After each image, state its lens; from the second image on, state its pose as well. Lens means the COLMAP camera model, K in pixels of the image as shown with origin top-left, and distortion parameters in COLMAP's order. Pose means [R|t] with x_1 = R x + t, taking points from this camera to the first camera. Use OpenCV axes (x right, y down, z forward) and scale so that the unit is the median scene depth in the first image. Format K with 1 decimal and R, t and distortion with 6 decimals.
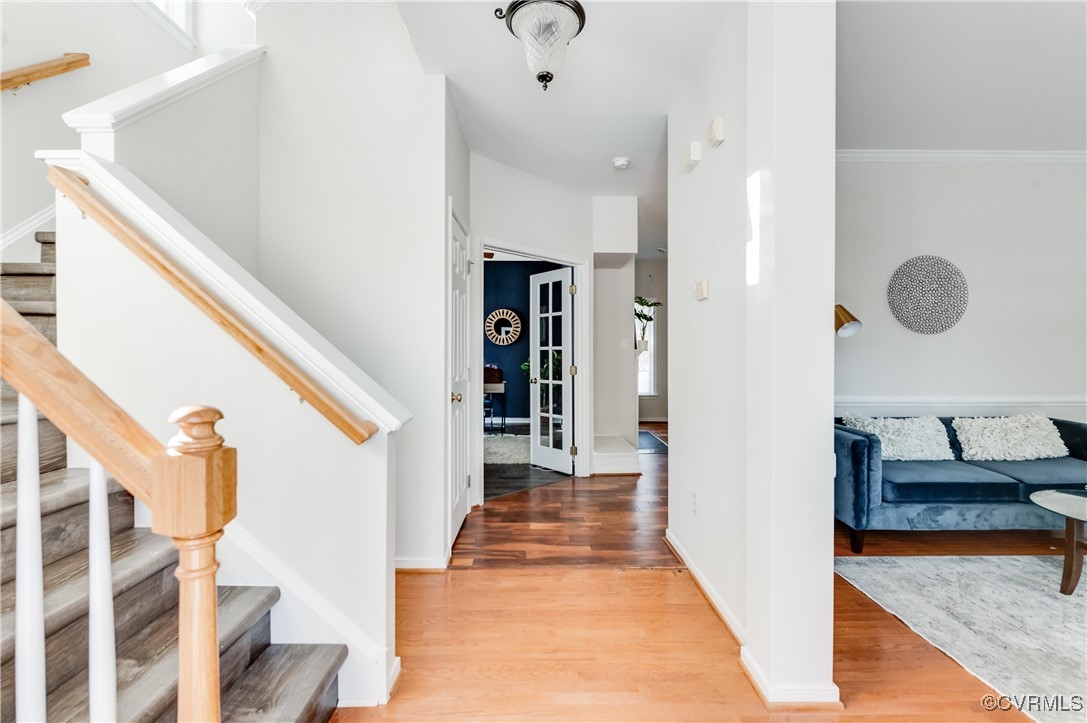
lens RADIAL K [[494.9, 0, 534.9], [0, 494.9, 349.0], [0, 0, 1]] dist [0.000557, -0.000936]
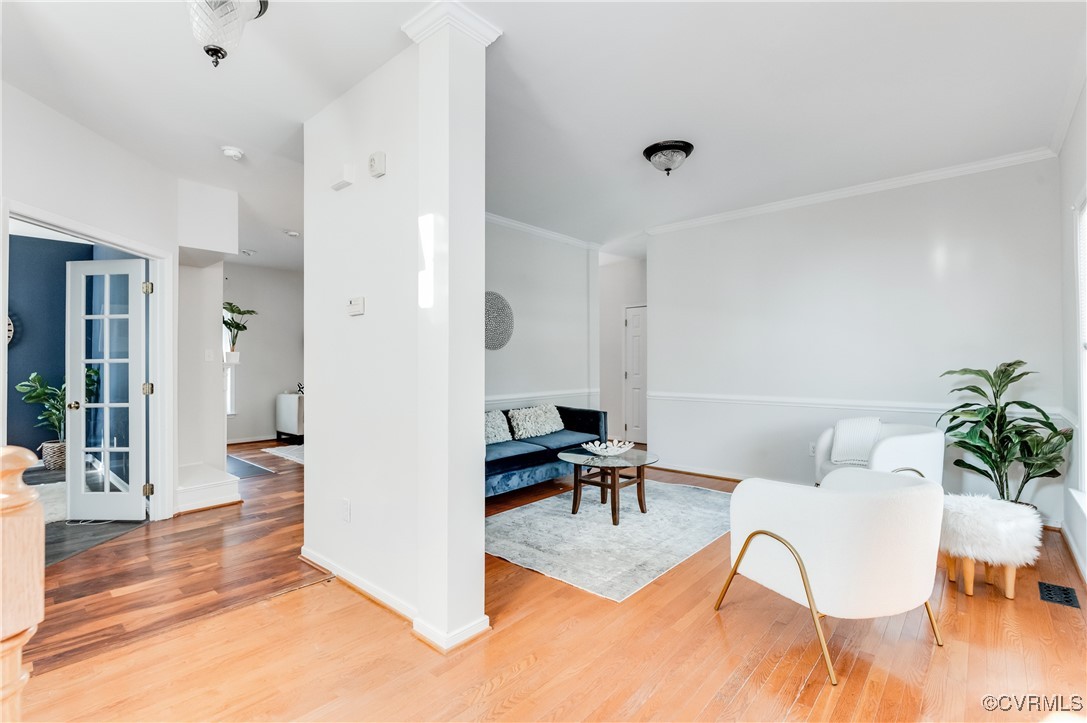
lens RADIAL K [[488.4, 0, 538.8], [0, 488.4, 352.6], [0, 0, 1]] dist [0.002062, -0.001023]
pose [[0.683060, 0.009810, 0.730296, -0.125392], [0.003085, 0.999862, -0.016316, -0.000298], [-0.730356, 0.013397, 0.682936, -0.001212]]
